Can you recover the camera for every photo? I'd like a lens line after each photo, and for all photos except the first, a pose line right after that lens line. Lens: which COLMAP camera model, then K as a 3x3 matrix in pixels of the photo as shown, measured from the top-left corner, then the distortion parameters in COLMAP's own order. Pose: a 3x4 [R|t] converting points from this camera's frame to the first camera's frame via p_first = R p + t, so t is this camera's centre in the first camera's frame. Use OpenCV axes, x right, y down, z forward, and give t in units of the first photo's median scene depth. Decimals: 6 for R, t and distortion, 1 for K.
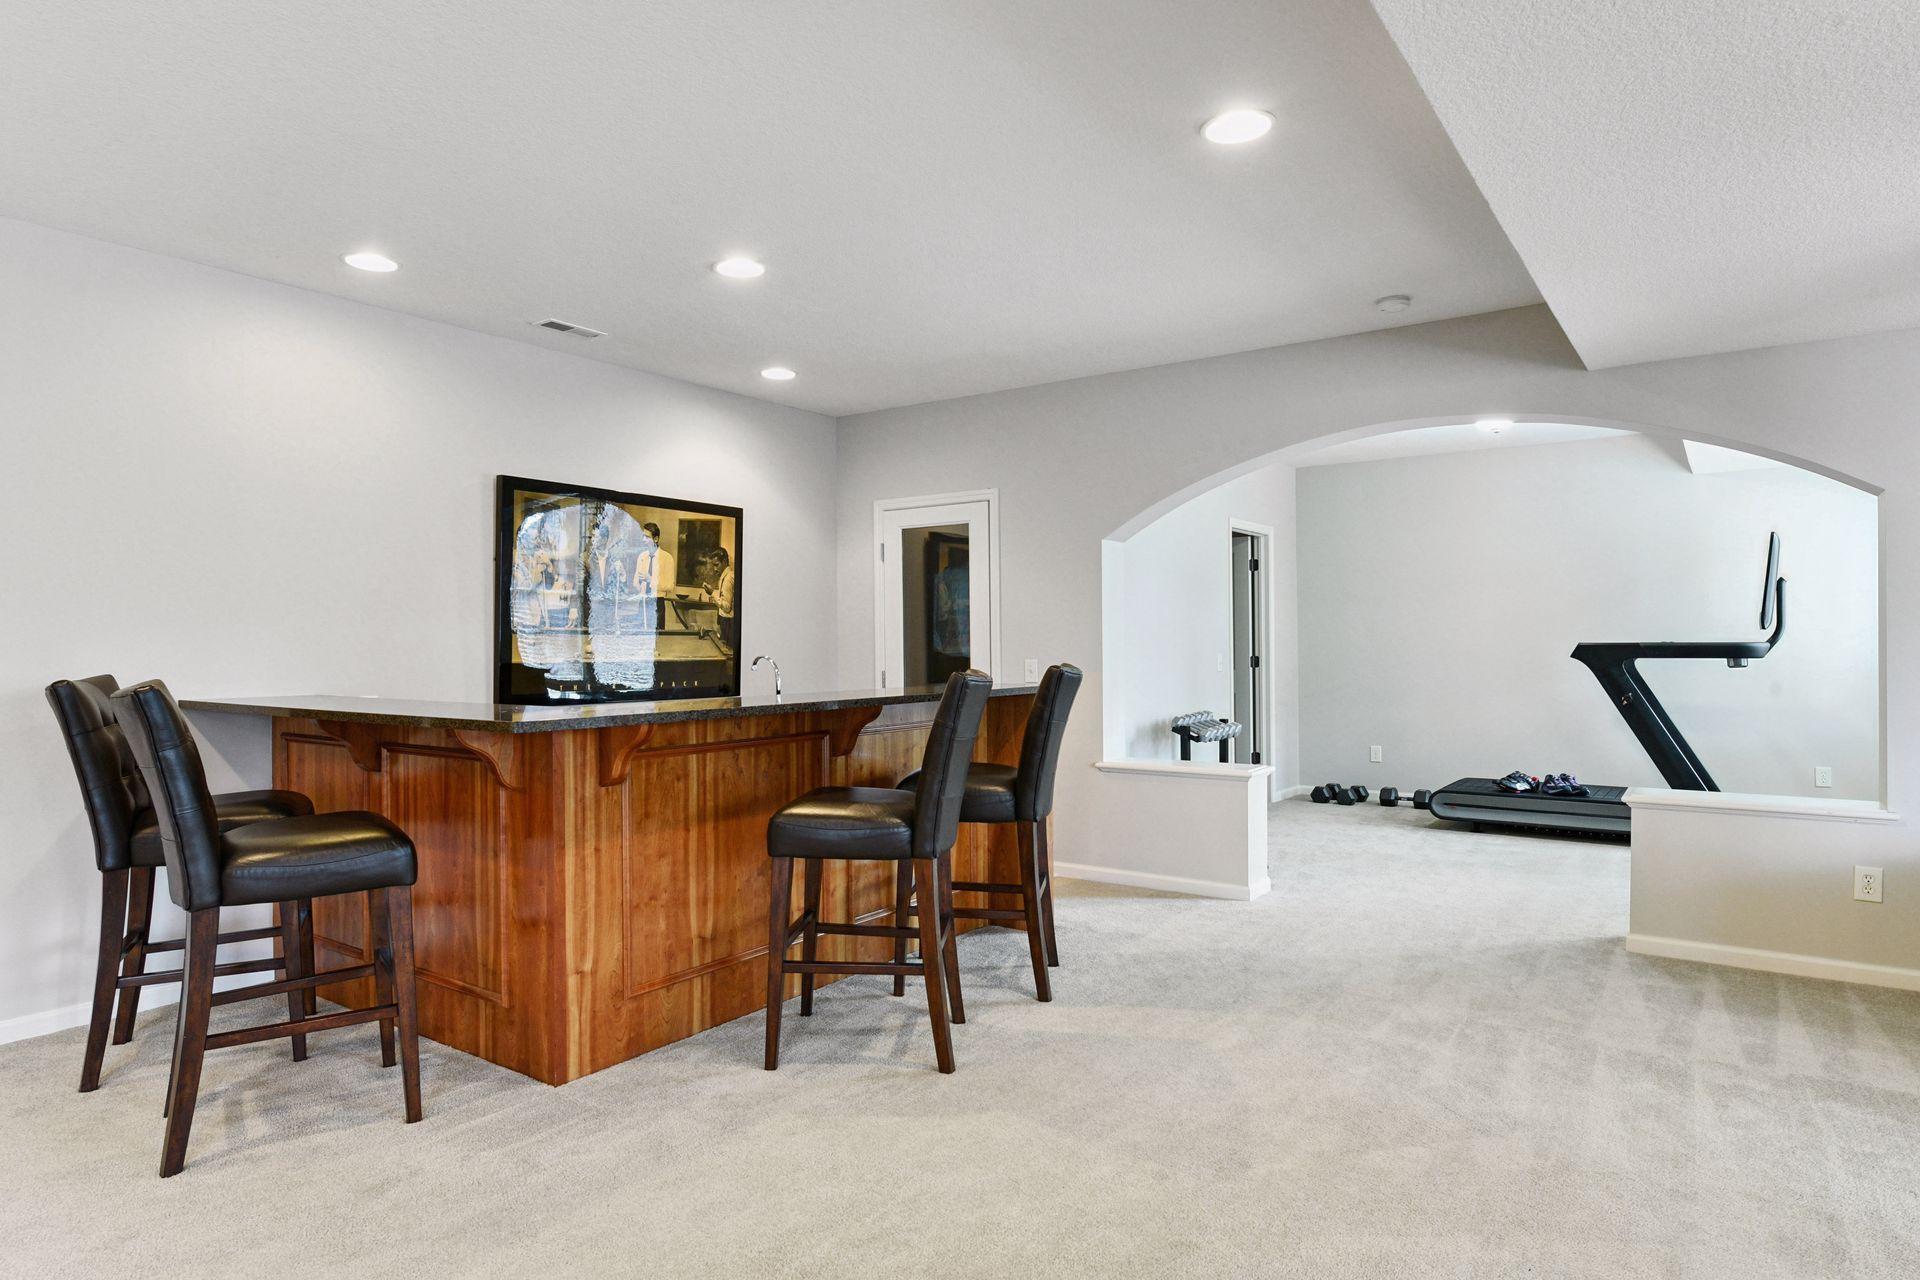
lens RADIAL K [[1105.9, 0, 960.0], [0, 1105.9, 640.0], [0, 0, 1]] dist [0.000099, 0.000064]
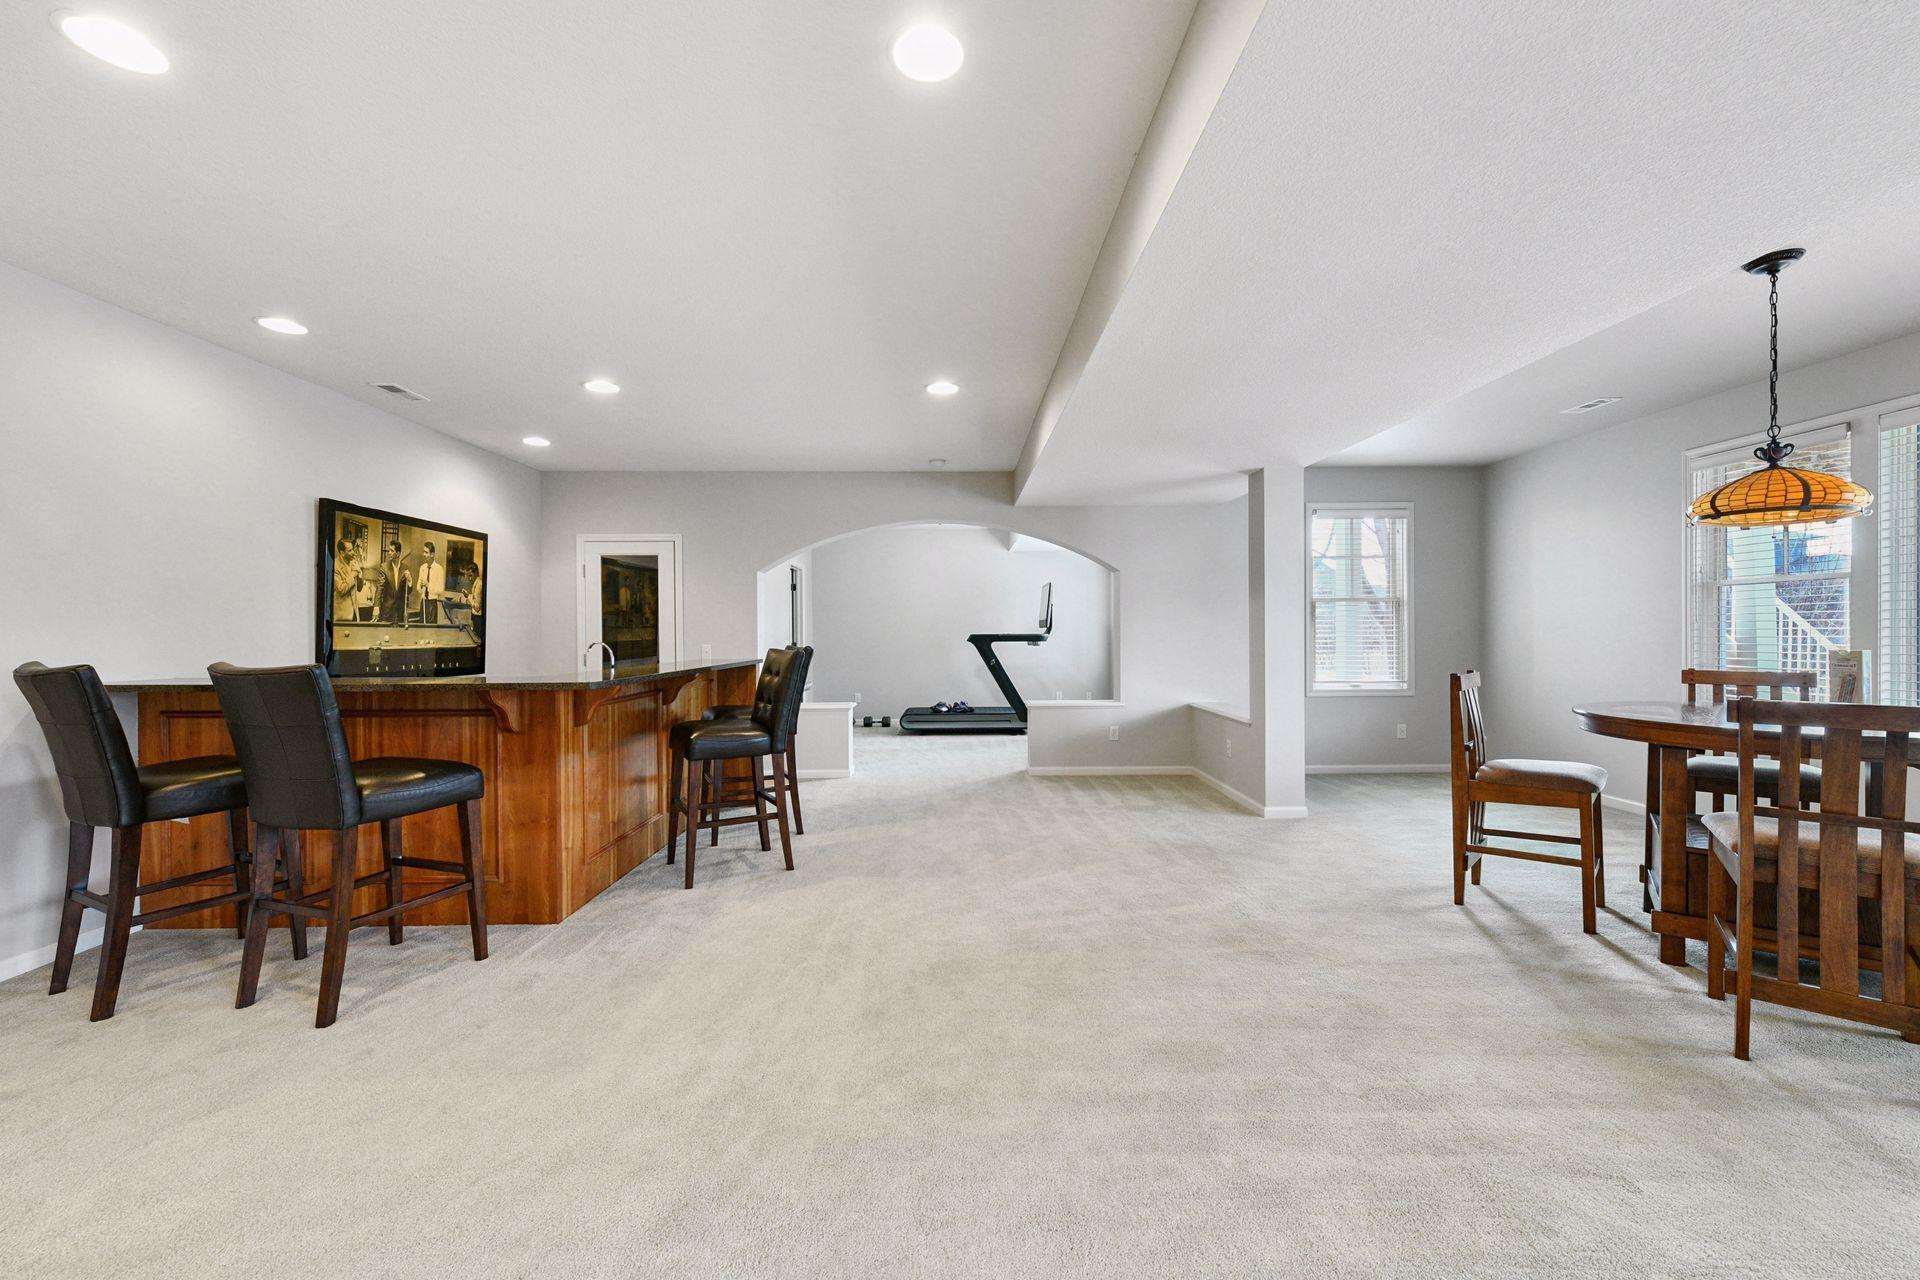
lens RADIAL K [[789.3, 0, 963.0], [0, 789.3, 624.6], [0, 0, 1]] dist [-0.000032, -0.000017]
pose [[0.797554, 0.006562, 0.603211, -0.333002], [-0.000401, 0.999946, -0.010347, 0.000922], [-0.603247, 0.008010, 0.797514, -0.121128]]
